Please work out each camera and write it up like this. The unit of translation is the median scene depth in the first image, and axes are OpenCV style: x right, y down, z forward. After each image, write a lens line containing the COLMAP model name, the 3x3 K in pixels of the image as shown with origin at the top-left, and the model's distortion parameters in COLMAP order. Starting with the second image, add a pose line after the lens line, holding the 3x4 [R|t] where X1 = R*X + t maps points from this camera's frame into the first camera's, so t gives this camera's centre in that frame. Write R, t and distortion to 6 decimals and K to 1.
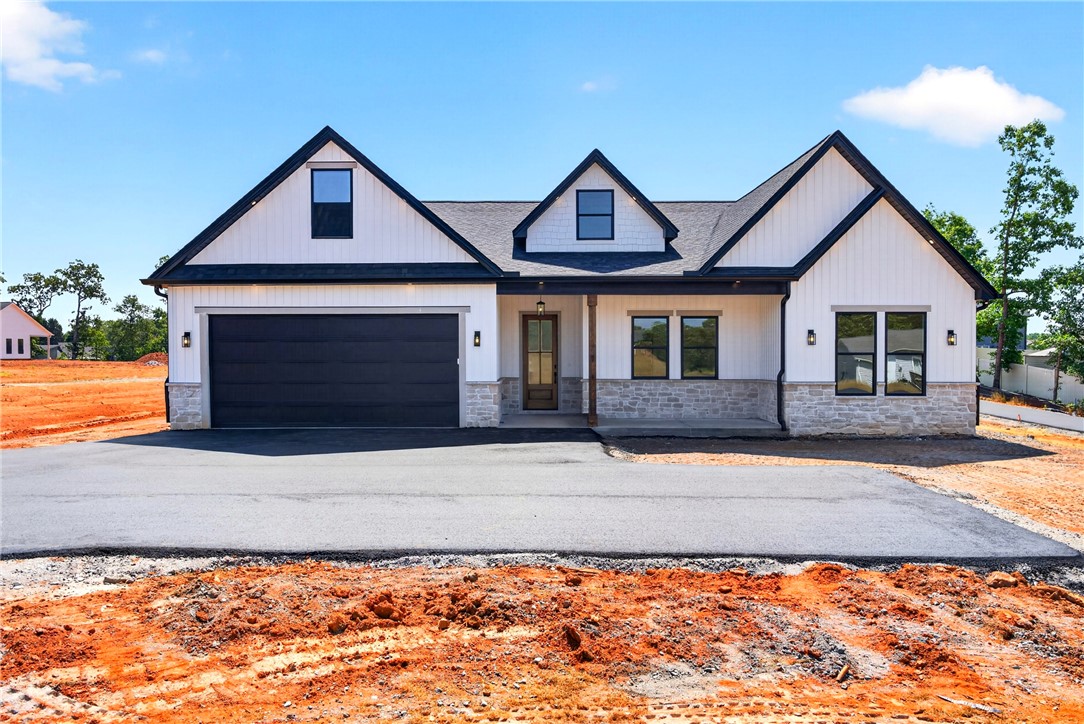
lens RADIAL K [[814.6, 0, 537.9], [0, 814.6, 373.5], [0, 0, 1]] dist [-0.004649, -0.003973]
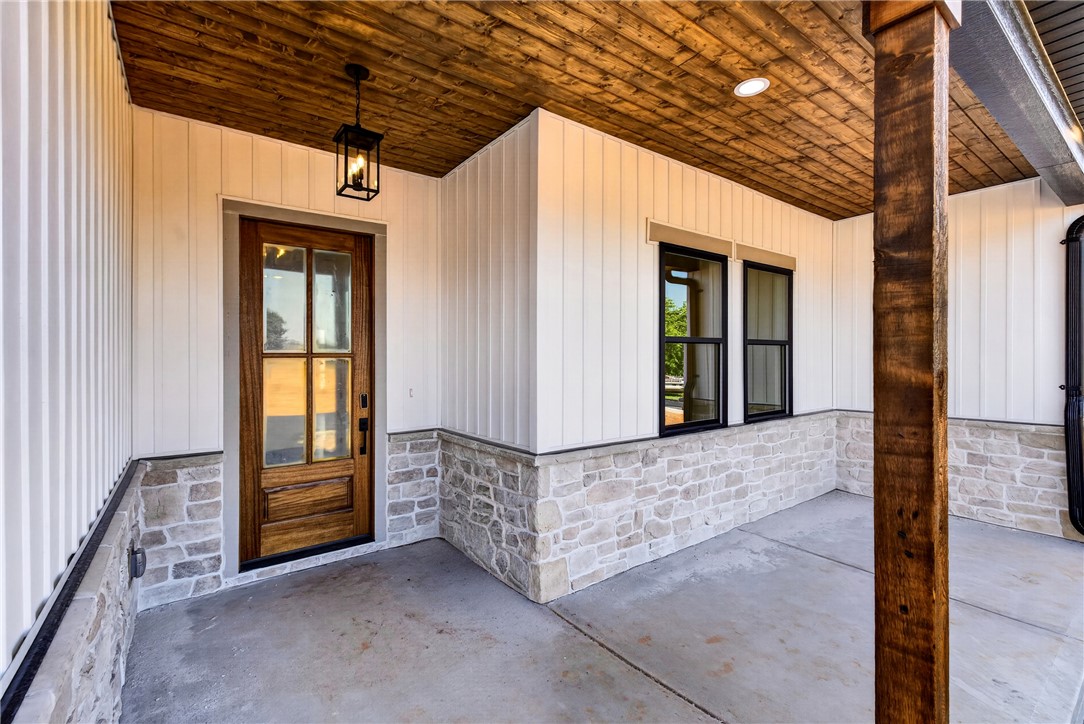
lens RADIAL K [[488.8, 0, 560.3], [0, 488.8, 353.3], [0, 0, 1]] dist [-0.001474, -0.000168]
pose [[0.797207, 0.001595, 0.603704, -0.038145], [0.018589, 0.999457, -0.027188, -0.023856], [-0.603420, 0.032897, 0.796745, 0.964502]]
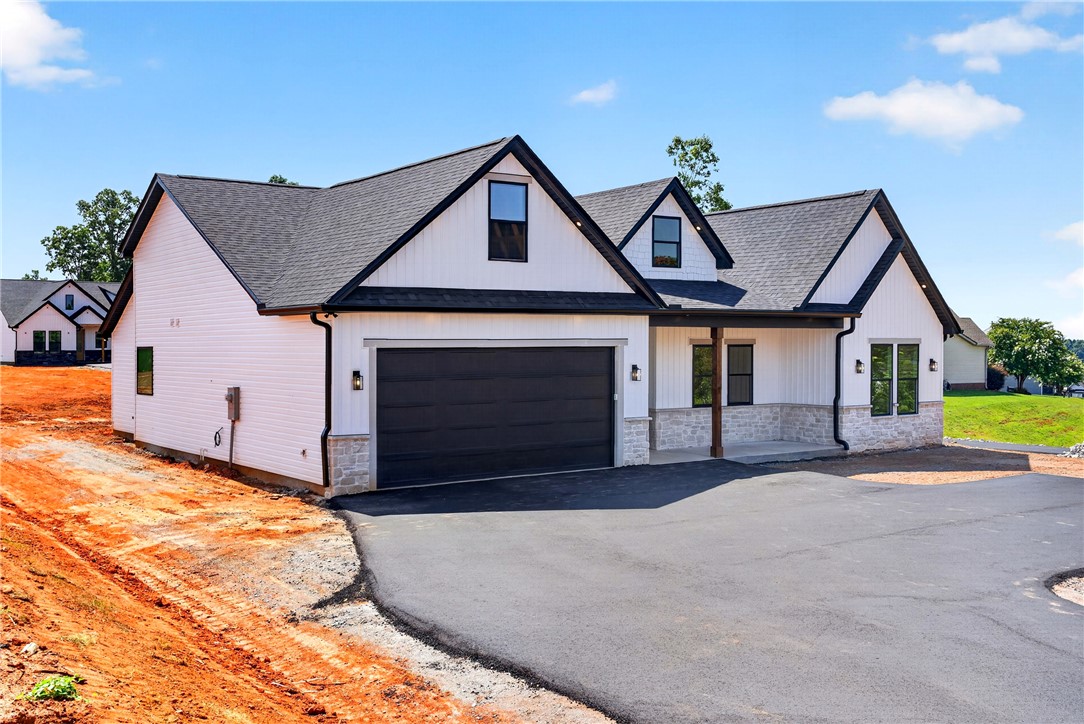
lens RADIAL K [[1054.9, 0, 544.1], [0, 1054.9, 356.4], [0, 0, 1]] dist [-0.027012, 0.000000]
pose [[0.816607, -0.008377, 0.577134, -0.867193], [0.017766, 0.999786, -0.010626, -0.050315], [-0.576921, 0.018930, 0.816580, 0.052703]]
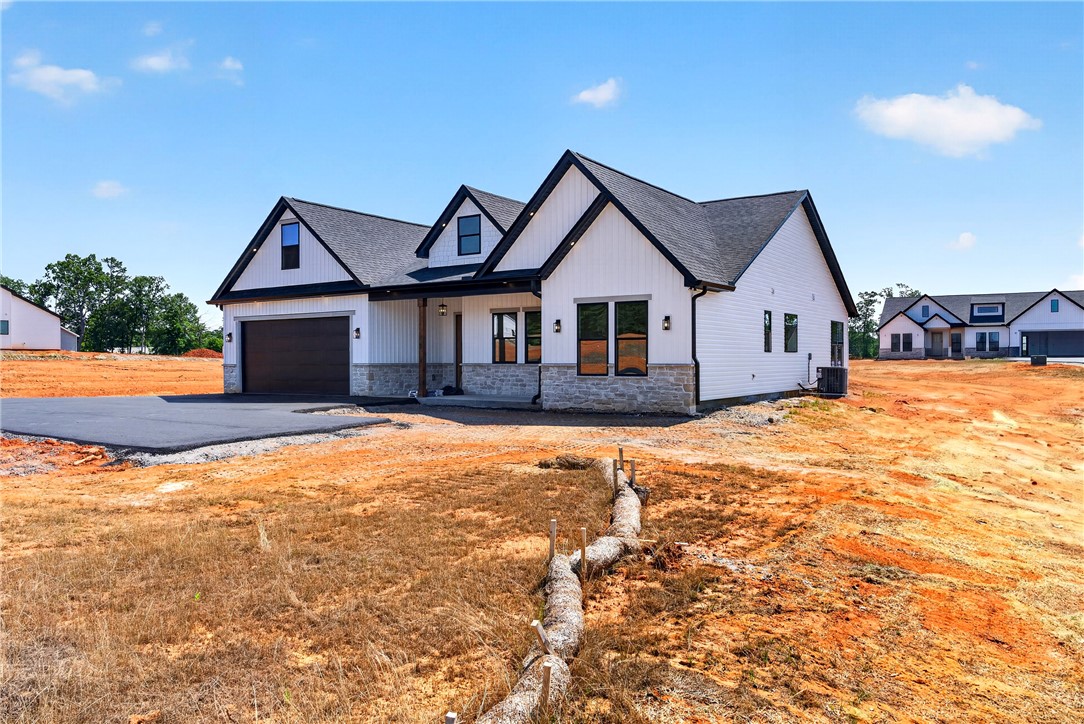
lens RADIAL K [[814.6, 0, 548.5], [0, 814.6, 358.1], [0, 0, 1]] dist [-0.004649, -0.003973]
pose [[0.832190, -0.003718, -0.554477, 0.978276], [-0.011835, 0.999631, -0.024465, 0.031341], [0.554364, 0.026922, 0.831839, 0.008126]]
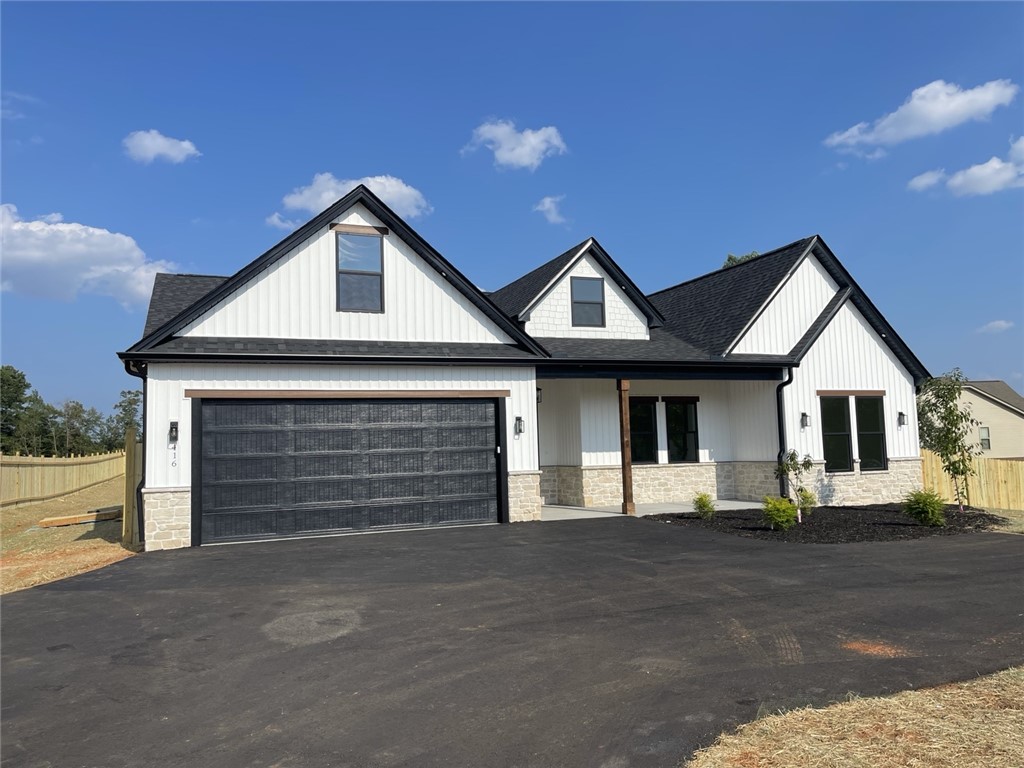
lens RADIAL K [[746.0, 0, 516.3], [0, 746.0, 385.5], [0, 0, 1]] dist [0.016220, -0.000968]
pose [[0.932831, 0.004462, 0.360287, -0.380119], [0.037333, 0.993344, -0.108964, 0.004839], [-0.358375, 0.115096, 0.926456, 0.209172]]
